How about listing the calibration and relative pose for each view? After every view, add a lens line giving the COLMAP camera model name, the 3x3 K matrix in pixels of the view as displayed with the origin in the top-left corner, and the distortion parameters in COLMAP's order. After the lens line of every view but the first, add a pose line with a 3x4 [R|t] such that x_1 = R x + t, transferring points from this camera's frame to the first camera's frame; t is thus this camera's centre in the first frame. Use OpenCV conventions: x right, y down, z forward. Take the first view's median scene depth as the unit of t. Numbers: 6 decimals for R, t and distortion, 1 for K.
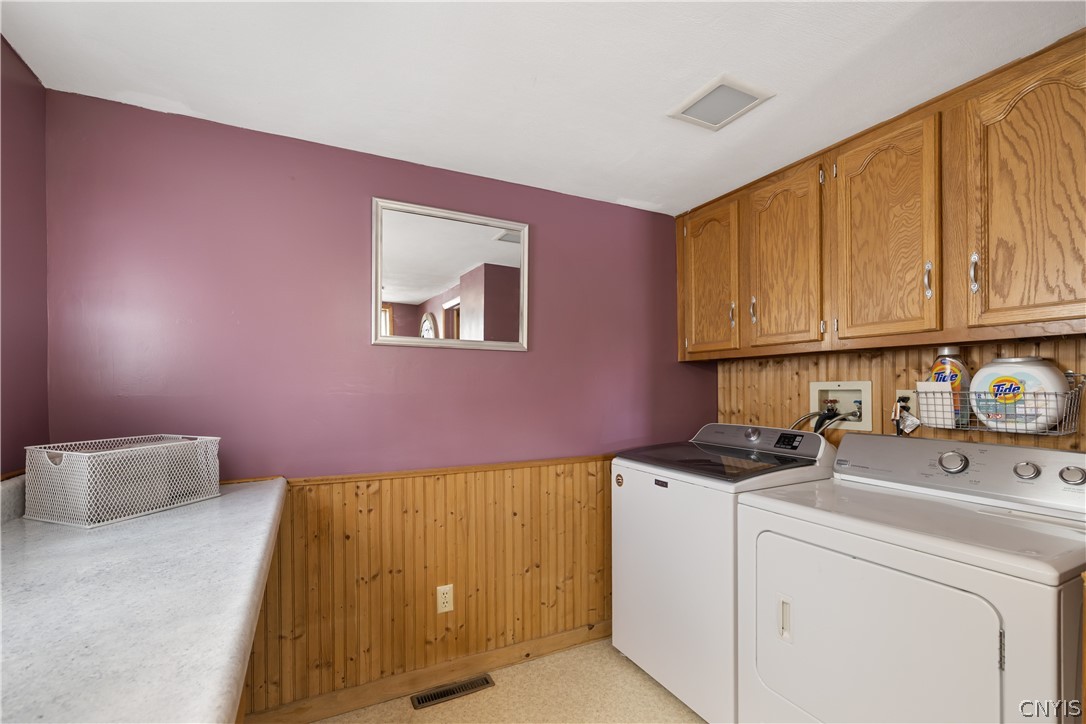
lens RADIAL K [[469.9, 0, 540.1], [0, 469.9, 388.1], [0, 0, 1]] dist [-0.000444, -0.000046]
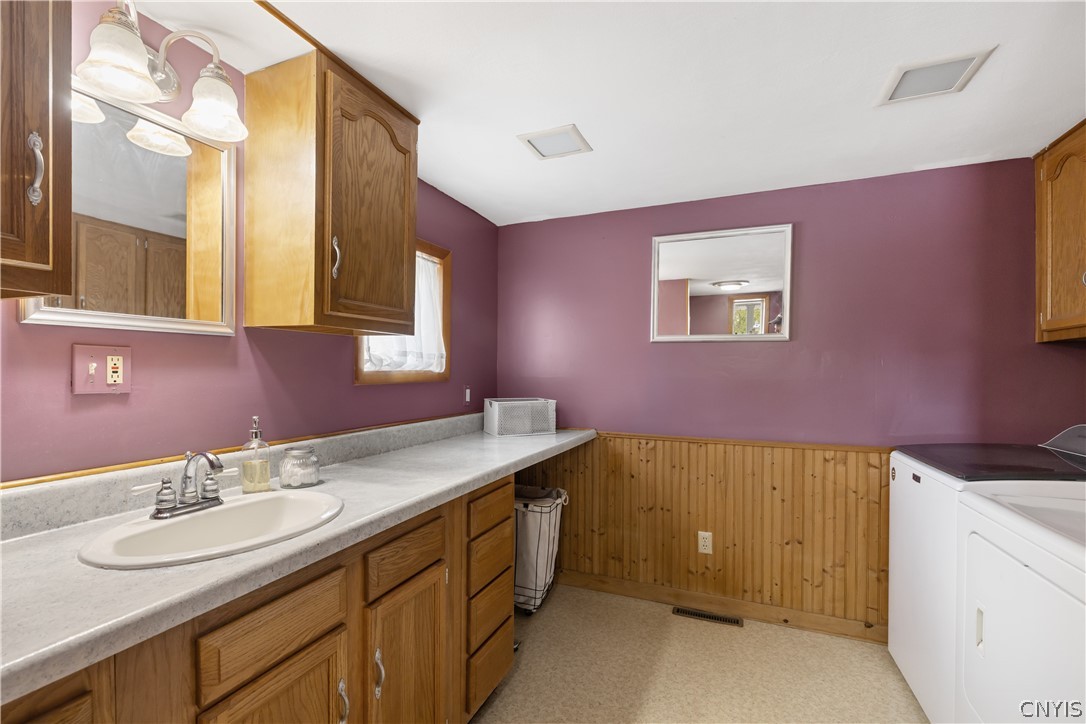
lens RADIAL K [[493.3, 0, 540.5], [0, 493.3, 372.5], [0, 0, 1]] dist [-0.000943, -0.000122]
pose [[0.661687, 0.004324, -0.749768, 0.473629], [-0.010457, 0.999939, -0.003462, 0.004838], [0.749707, 0.010131, 0.661692, -0.193845]]
